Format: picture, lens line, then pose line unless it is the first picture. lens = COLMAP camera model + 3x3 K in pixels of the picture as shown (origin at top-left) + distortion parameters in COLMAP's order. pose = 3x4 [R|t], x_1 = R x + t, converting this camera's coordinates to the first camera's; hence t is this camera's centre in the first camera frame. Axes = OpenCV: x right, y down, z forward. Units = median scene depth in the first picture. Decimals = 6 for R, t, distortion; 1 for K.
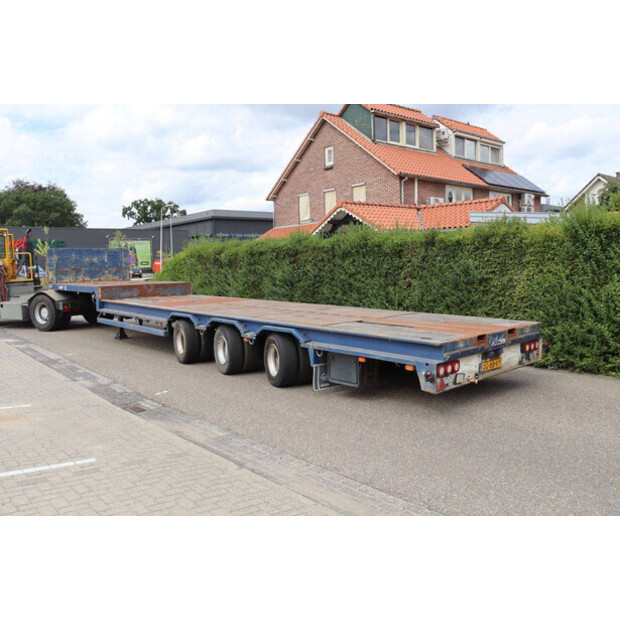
lens RADIAL K [[531.0, 0, 310.0], [0, 531.0, 310.0], [0, 0, 1]] dist [-0.088130, -0.002381]
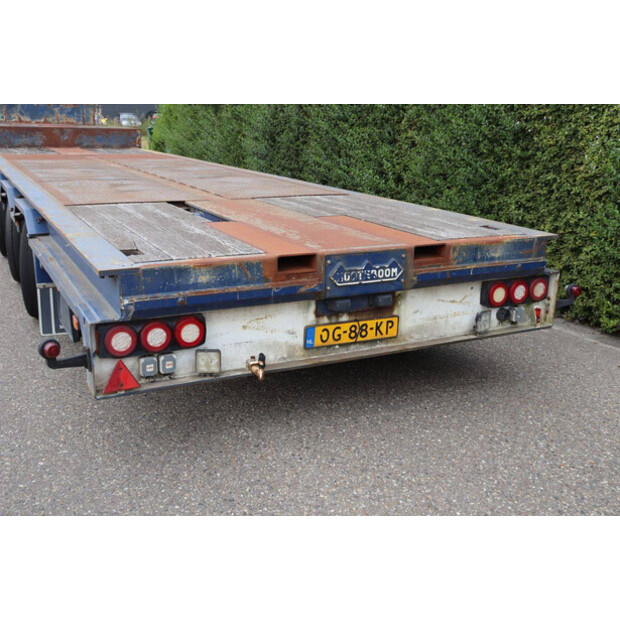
lens RADIAL K [[702.4, 0, 310.0], [0, 702.4, 310.0], [0, 0, 1]] dist [0.000030, 0.001216]
pose [[0.970763, 0.100874, -0.217815, 0.383809], [-0.062026, 0.982011, 0.178346, -0.004373], [0.231887, -0.159622, 0.959557, 0.430737]]
